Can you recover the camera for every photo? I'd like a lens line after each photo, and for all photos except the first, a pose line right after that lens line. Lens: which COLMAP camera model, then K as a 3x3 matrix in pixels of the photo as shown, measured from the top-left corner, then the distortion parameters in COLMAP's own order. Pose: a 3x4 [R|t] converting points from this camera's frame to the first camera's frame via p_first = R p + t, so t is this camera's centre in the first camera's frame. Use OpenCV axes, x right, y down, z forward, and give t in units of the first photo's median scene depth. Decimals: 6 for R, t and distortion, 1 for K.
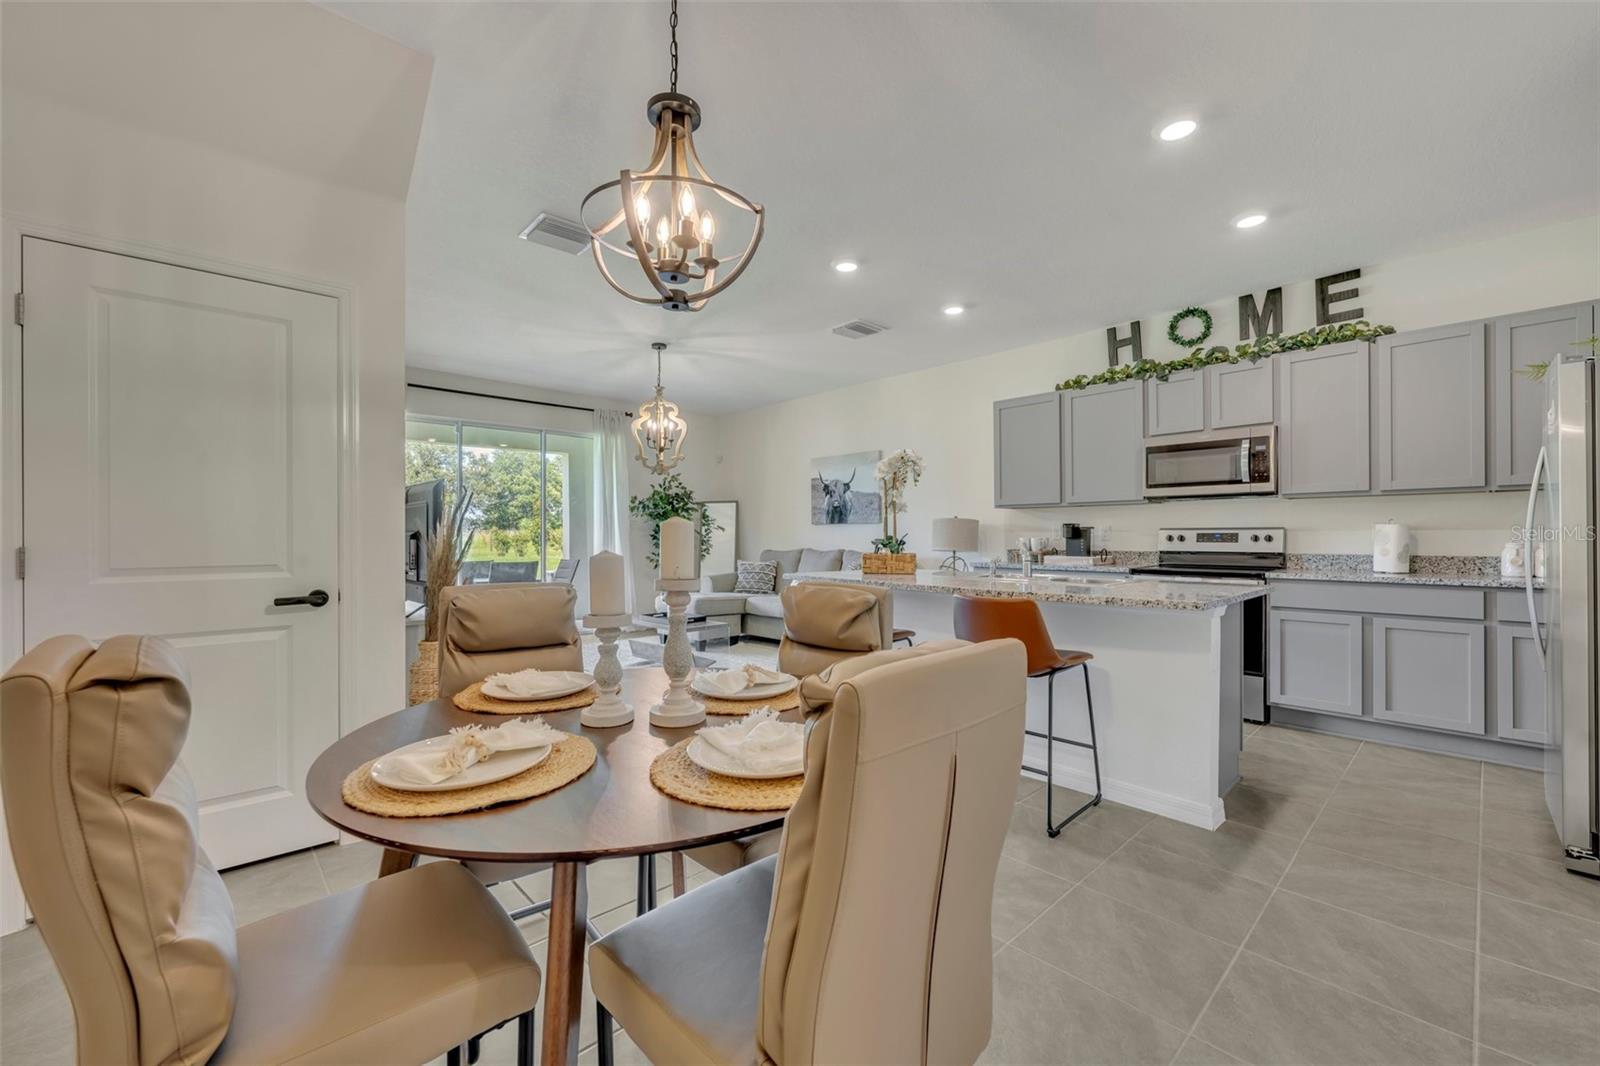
lens RADIAL K [[635.1, 0, 795.2], [0, 635.1, 536.7], [0, 0, 1]] dist [-0.002969, 0.000196]
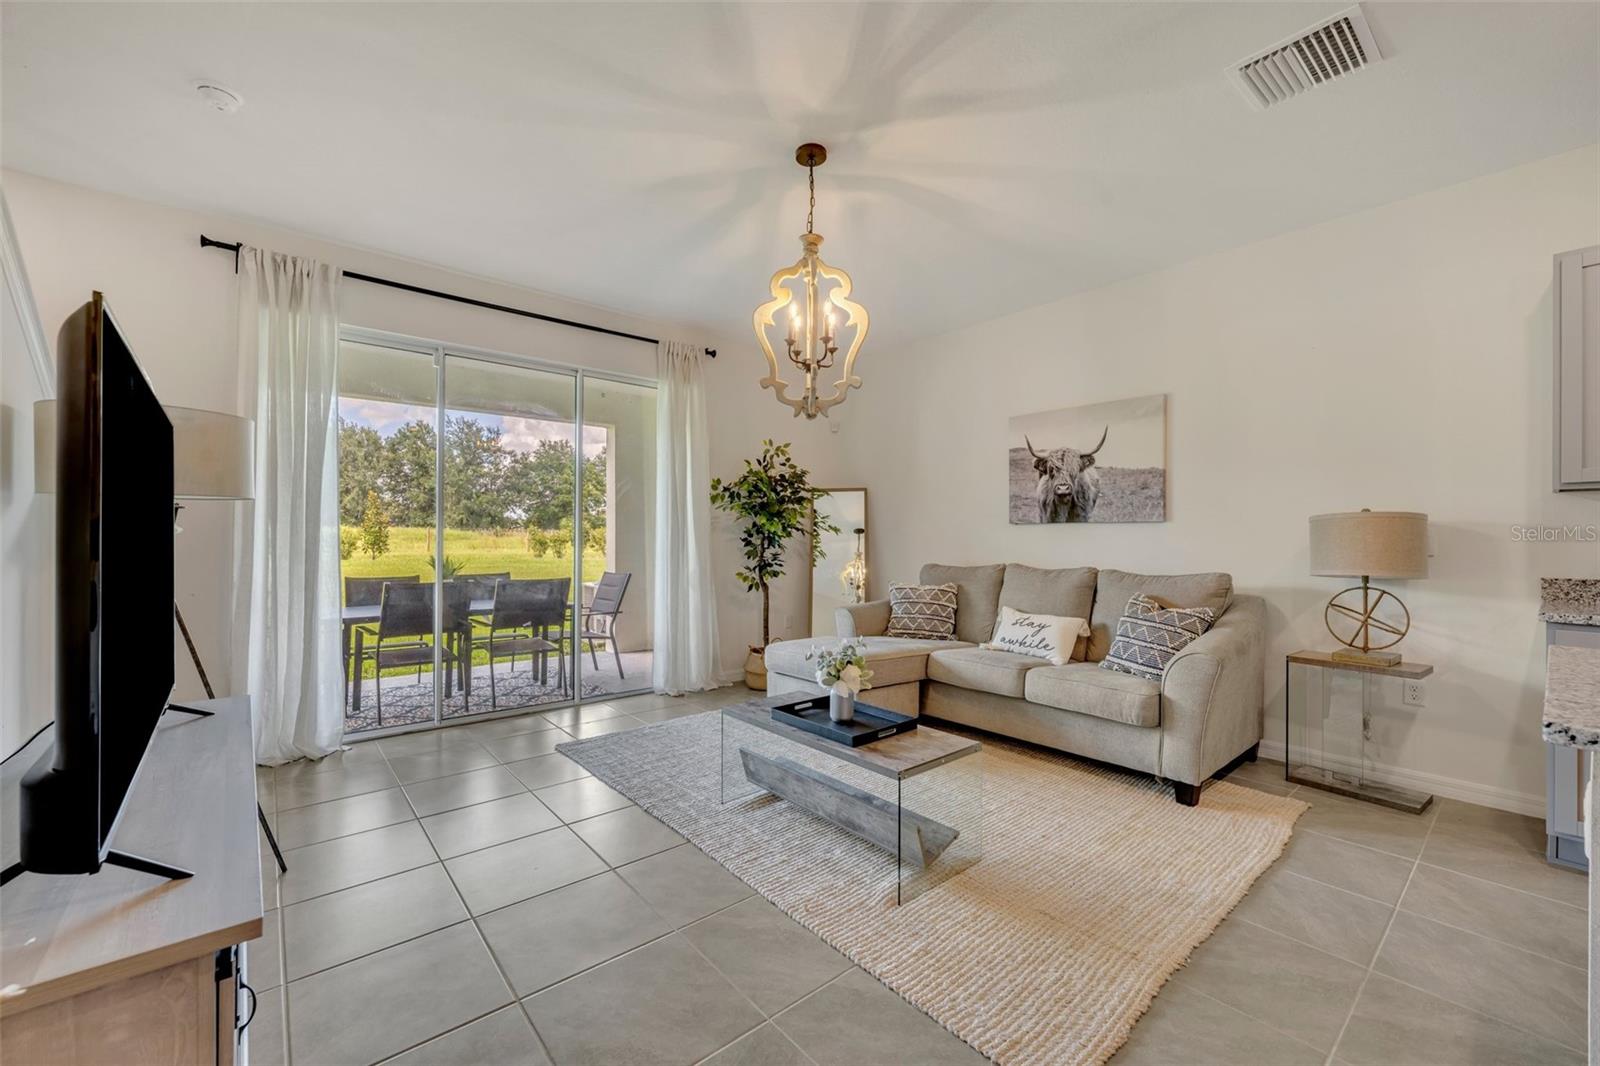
lens RADIAL K [[635.1, 0, 796.7], [0, 635.1, 538.0], [0, 0, 1]] dist [-0.002969, 0.000196]
pose [[0.998519, 0.008415, -0.053749, -0.224703], [-0.008433, 0.999964, -0.000118, -0.006382], [0.053747, 0.000571, 0.998554, 0.585180]]
